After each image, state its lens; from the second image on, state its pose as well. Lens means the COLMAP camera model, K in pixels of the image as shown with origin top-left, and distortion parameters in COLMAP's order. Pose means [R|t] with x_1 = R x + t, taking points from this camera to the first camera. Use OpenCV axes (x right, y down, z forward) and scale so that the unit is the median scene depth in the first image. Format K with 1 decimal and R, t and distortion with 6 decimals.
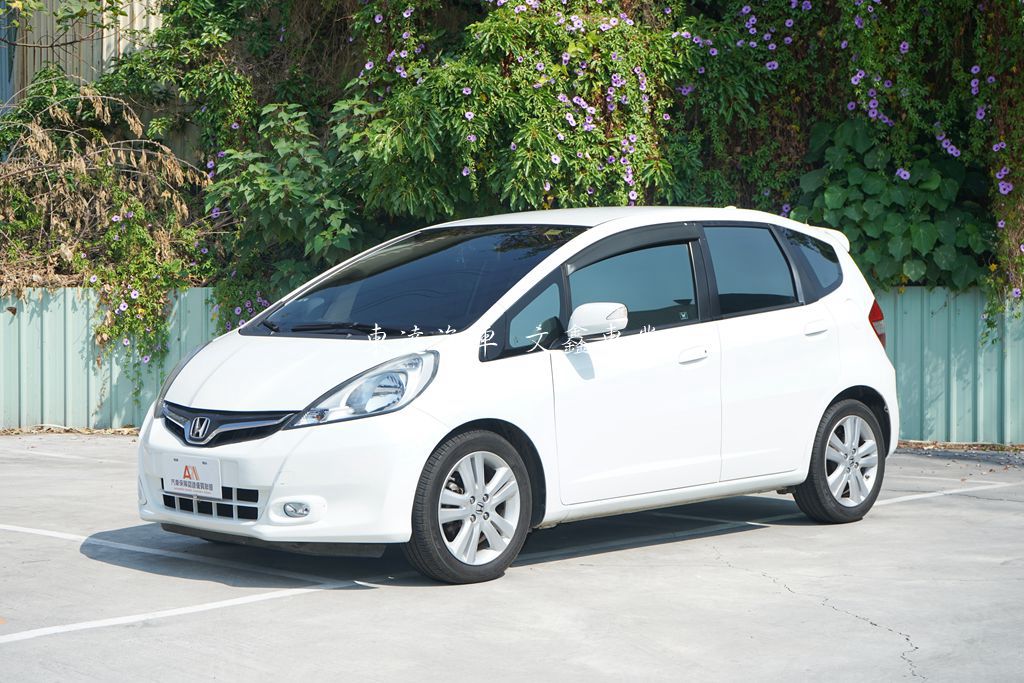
lens RADIAL K [[1784.5, 0, 512.0], [0, 1784.5, 341.5], [0, 0, 1]] dist [-0.121861, 0.138120]
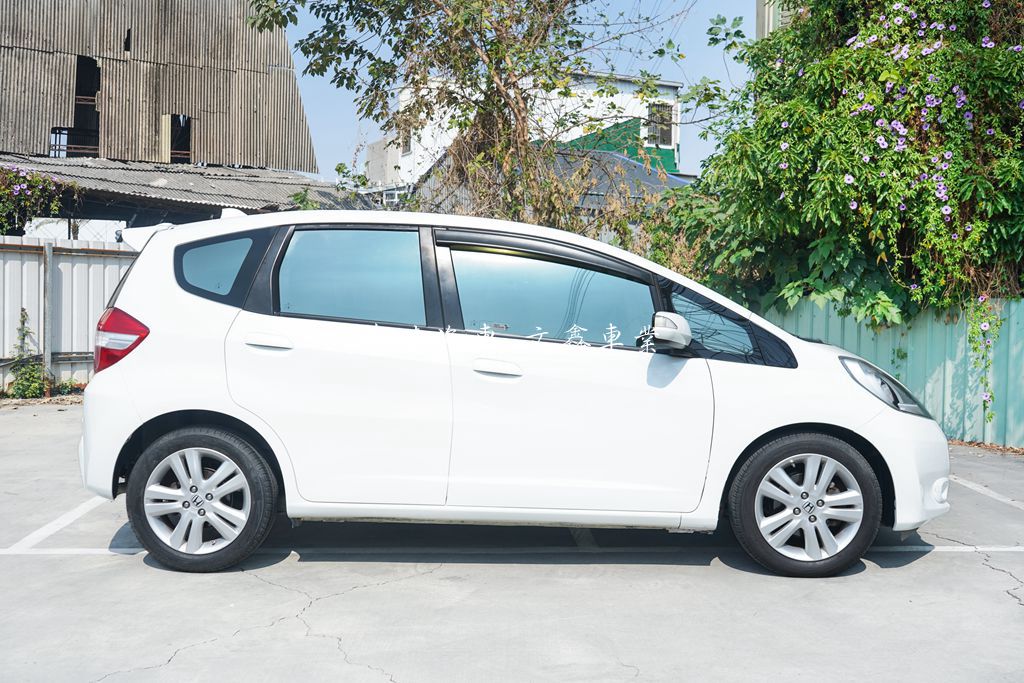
lens RADIAL K [[1093.4, 0, 512.0], [0, 1093.4, 341.5], [0, 0, 1]] dist [-0.012812, -0.011677]
pose [[0.735059, 0.036051, -0.677044, 0.309009], [-0.028519, 0.999346, 0.022250, -0.011987], [0.677403, 0.002953, 0.735606, 0.350690]]
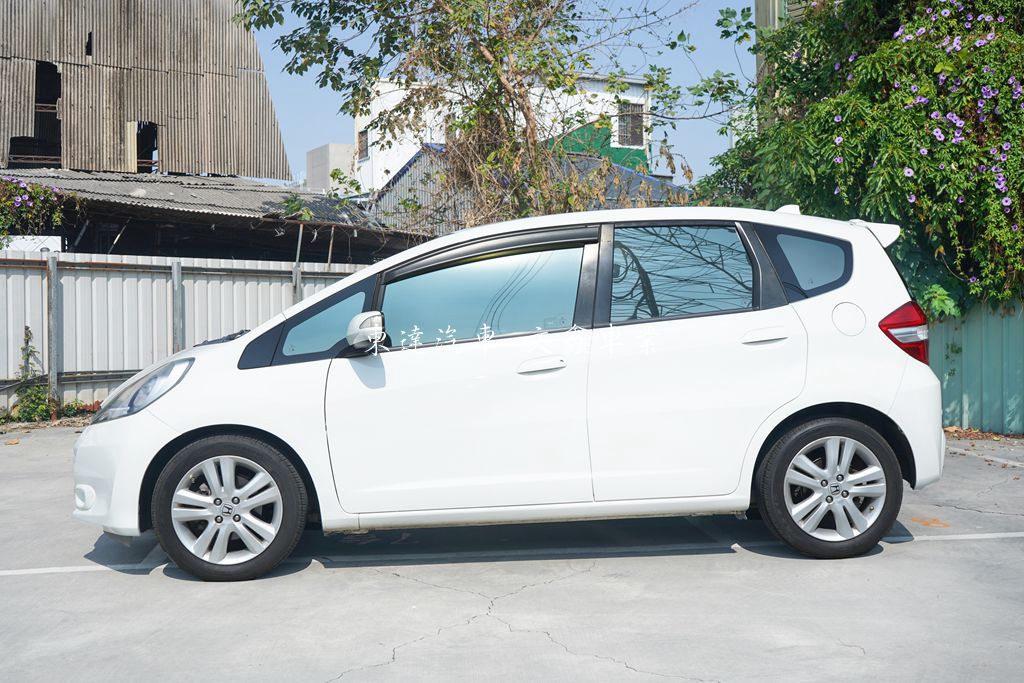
lens RADIAL K [[1160.3, 0, 512.0], [0, 1160.3, 341.5], [0, 0, 1]] dist [-0.042767, 0.020571]
pose [[0.766261, 0.008211, -0.642478, 0.272724], [-0.003209, 0.999955, 0.008953, -0.005605], [0.642522, -0.004798, 0.766252, 0.294369]]
